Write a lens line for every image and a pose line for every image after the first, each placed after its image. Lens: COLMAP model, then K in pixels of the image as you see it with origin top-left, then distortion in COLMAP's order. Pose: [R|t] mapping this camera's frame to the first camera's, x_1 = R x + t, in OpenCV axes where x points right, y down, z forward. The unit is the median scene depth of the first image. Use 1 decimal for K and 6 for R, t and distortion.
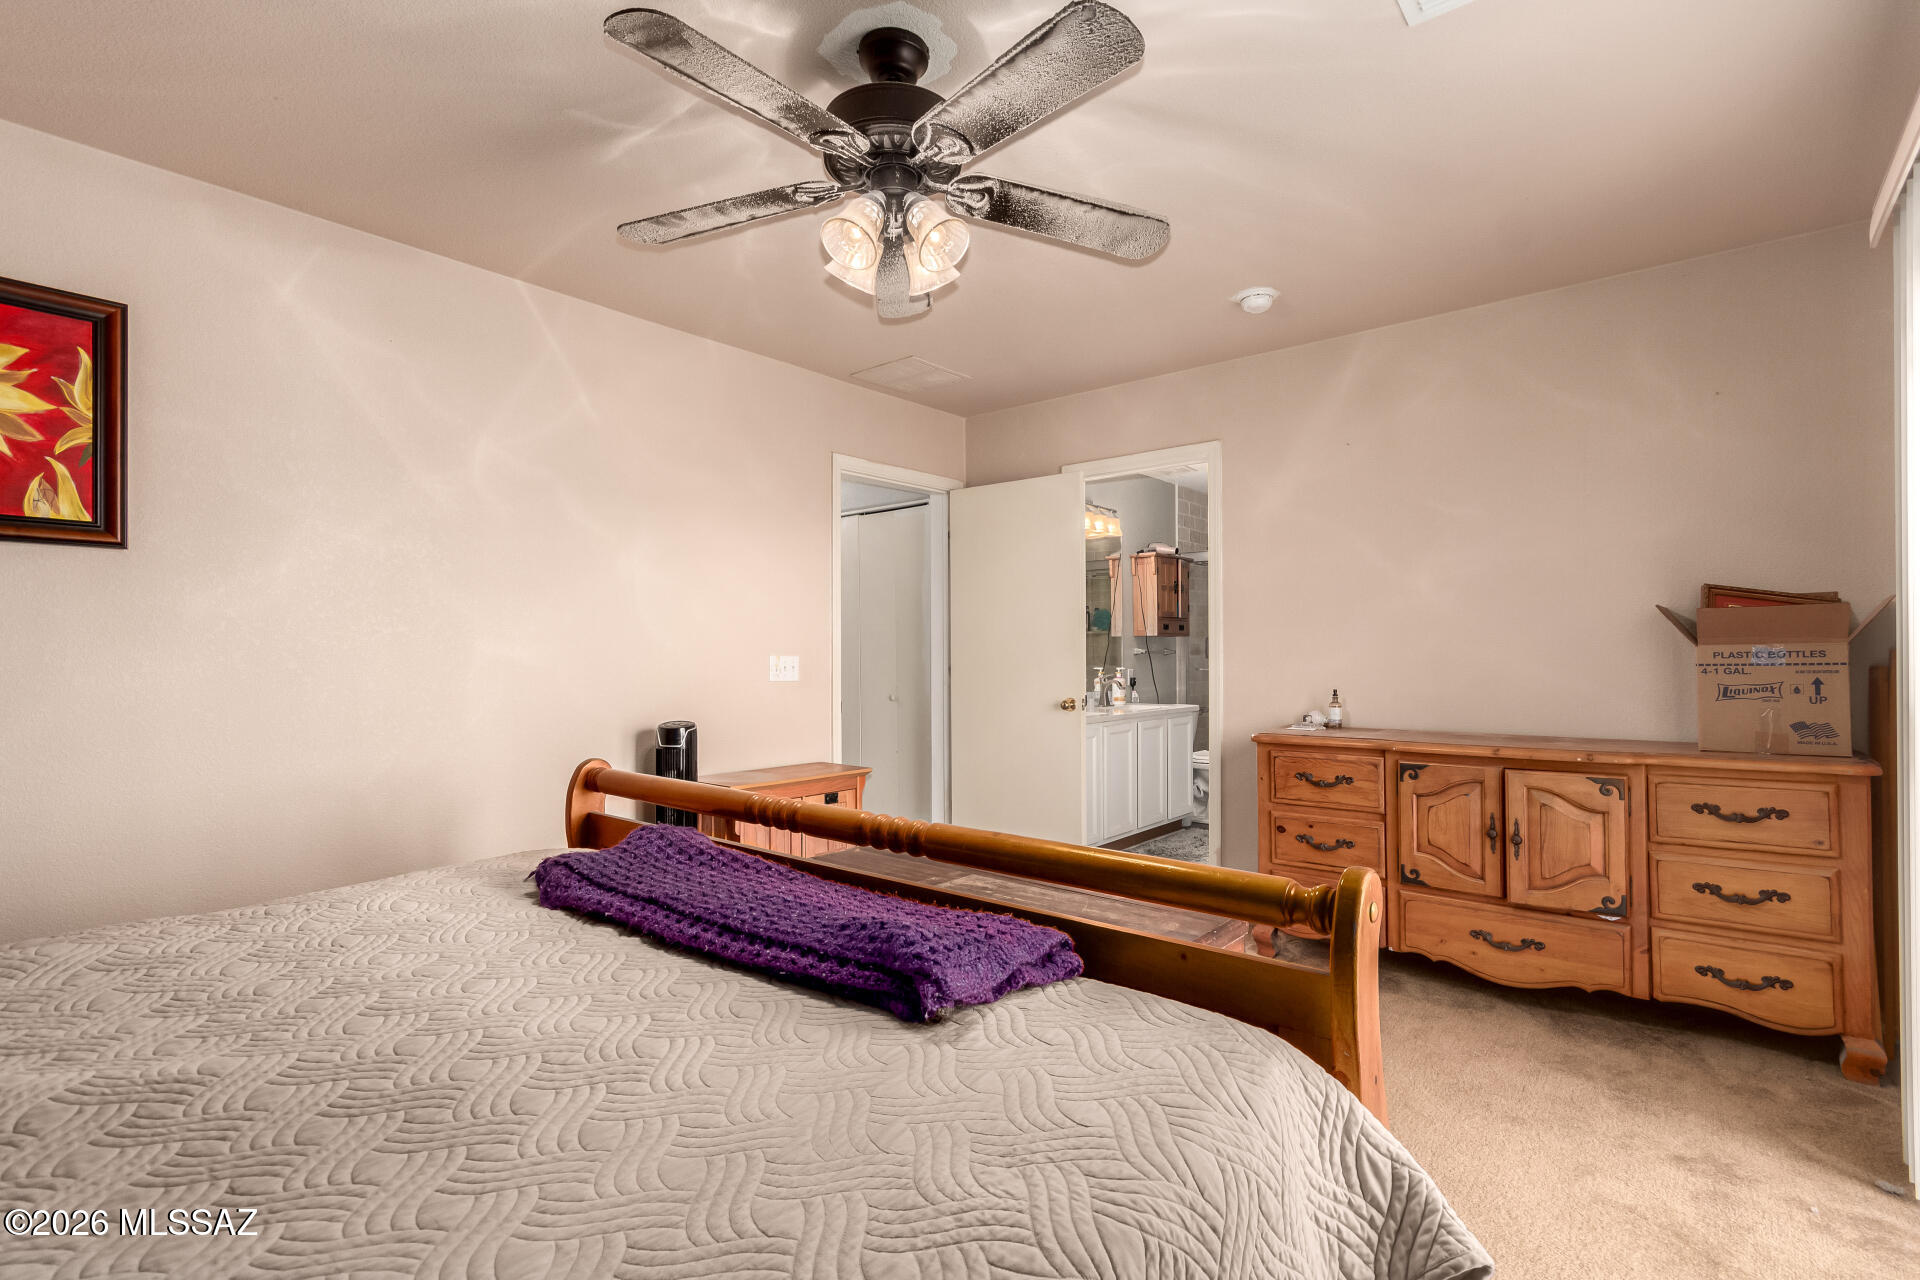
lens RADIAL K [[897.0, 0, 1006.3], [0, 897.0, 644.3], [0, 0, 1]] dist [0.000755, 0.000129]
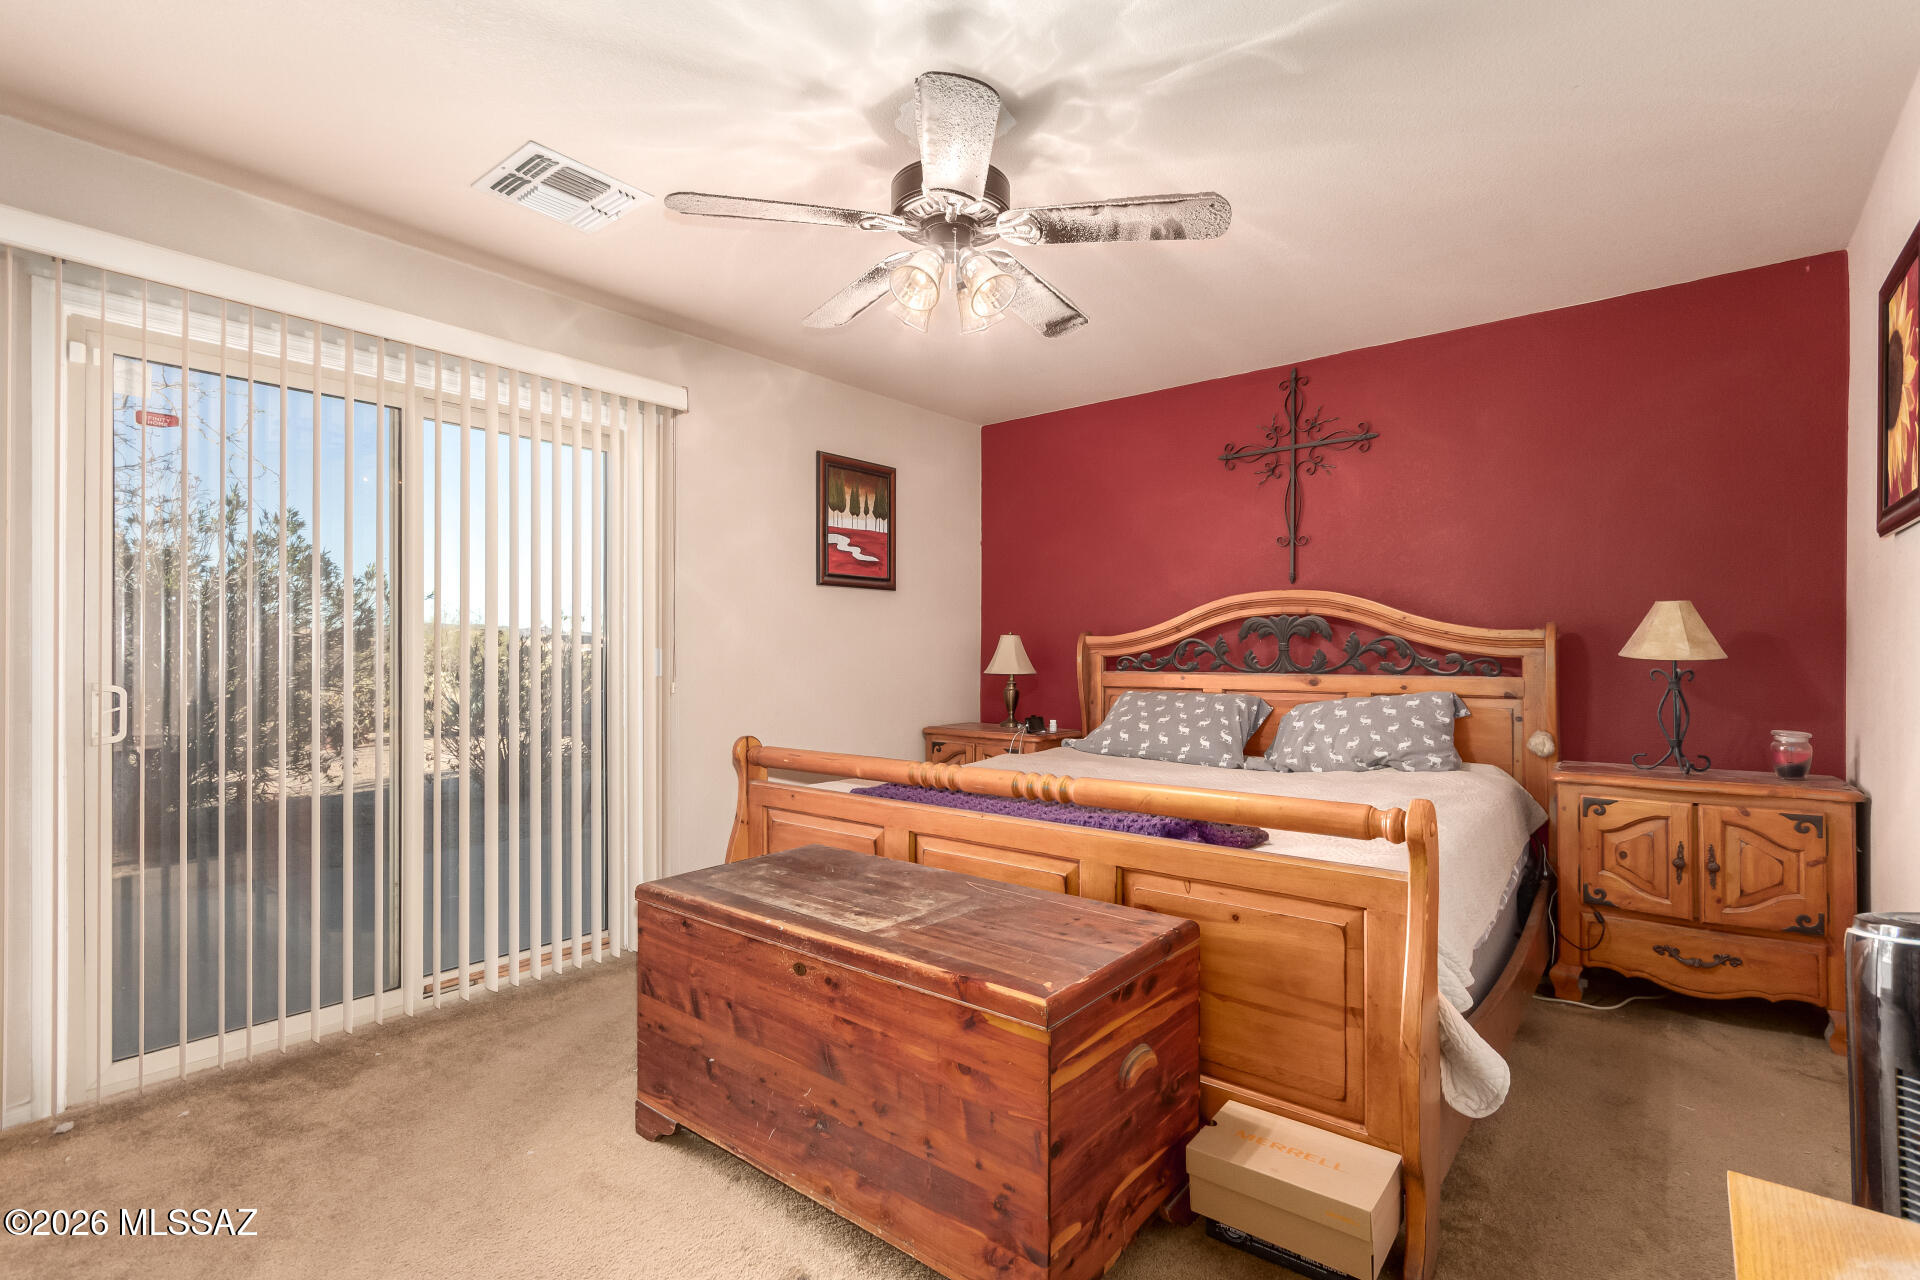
lens RADIAL K [[881.9, 0, 966.5], [0, 881.9, 656.3], [0, 0, 1]] dist [0.000439, 0.000526]
pose [[-0.999976, 0.002358, 0.006571, -0.101990], [0.002312, 0.999972, -0.007111, 0.019174], [-0.006588, -0.007095, -0.999953, 1.407629]]
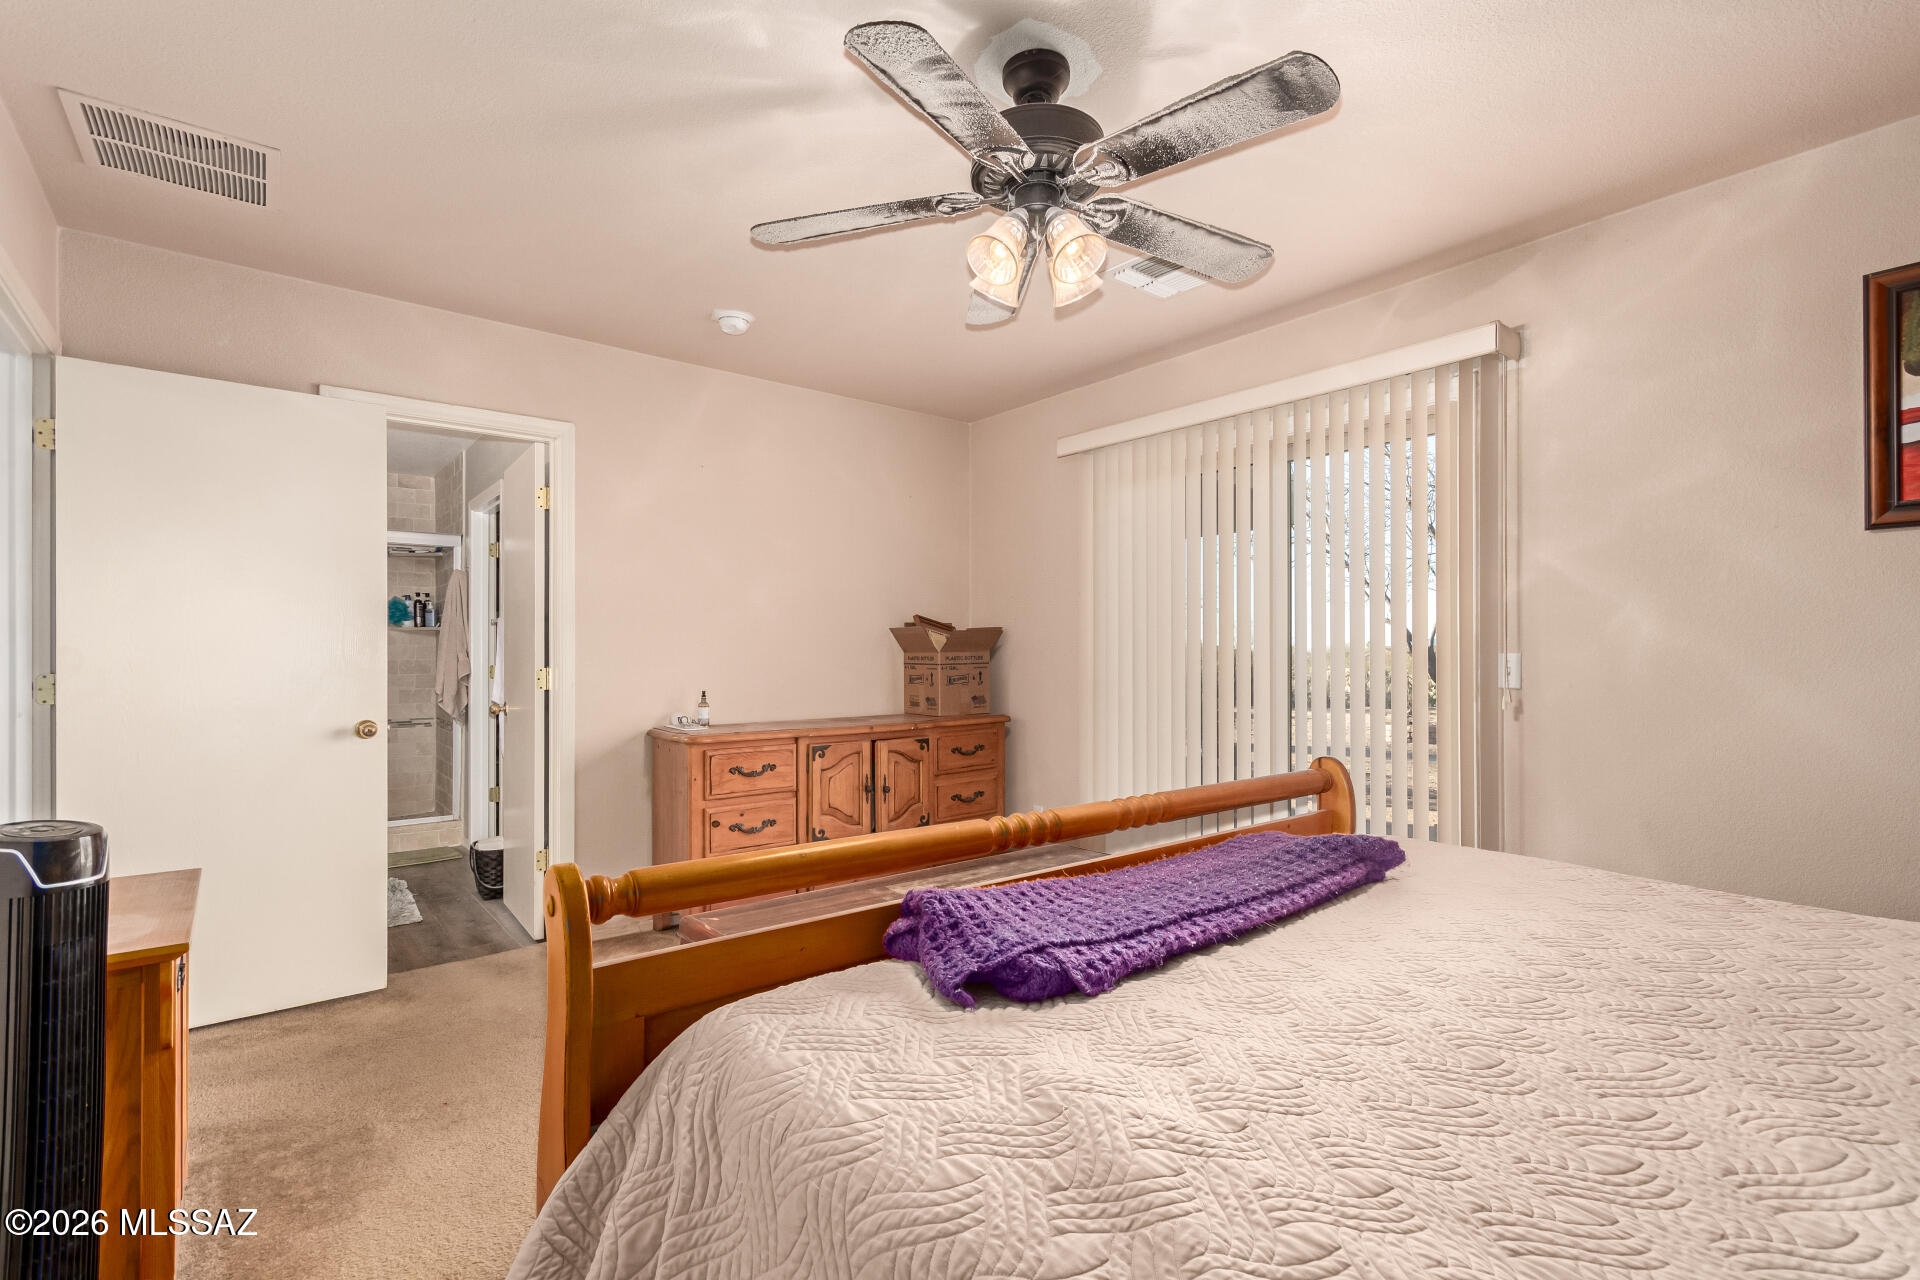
lens RADIAL K [[881.9, 0, 966.5], [0, 881.9, 656.3], [0, 0, 1]] dist [0.000439, 0.000526]
pose [[0.220143, 0.001998, 0.975466, -0.749909], [-0.008694, 0.999962, -0.000086, 0.007277], [-0.975429, -0.008462, 0.220152, 0.566045]]
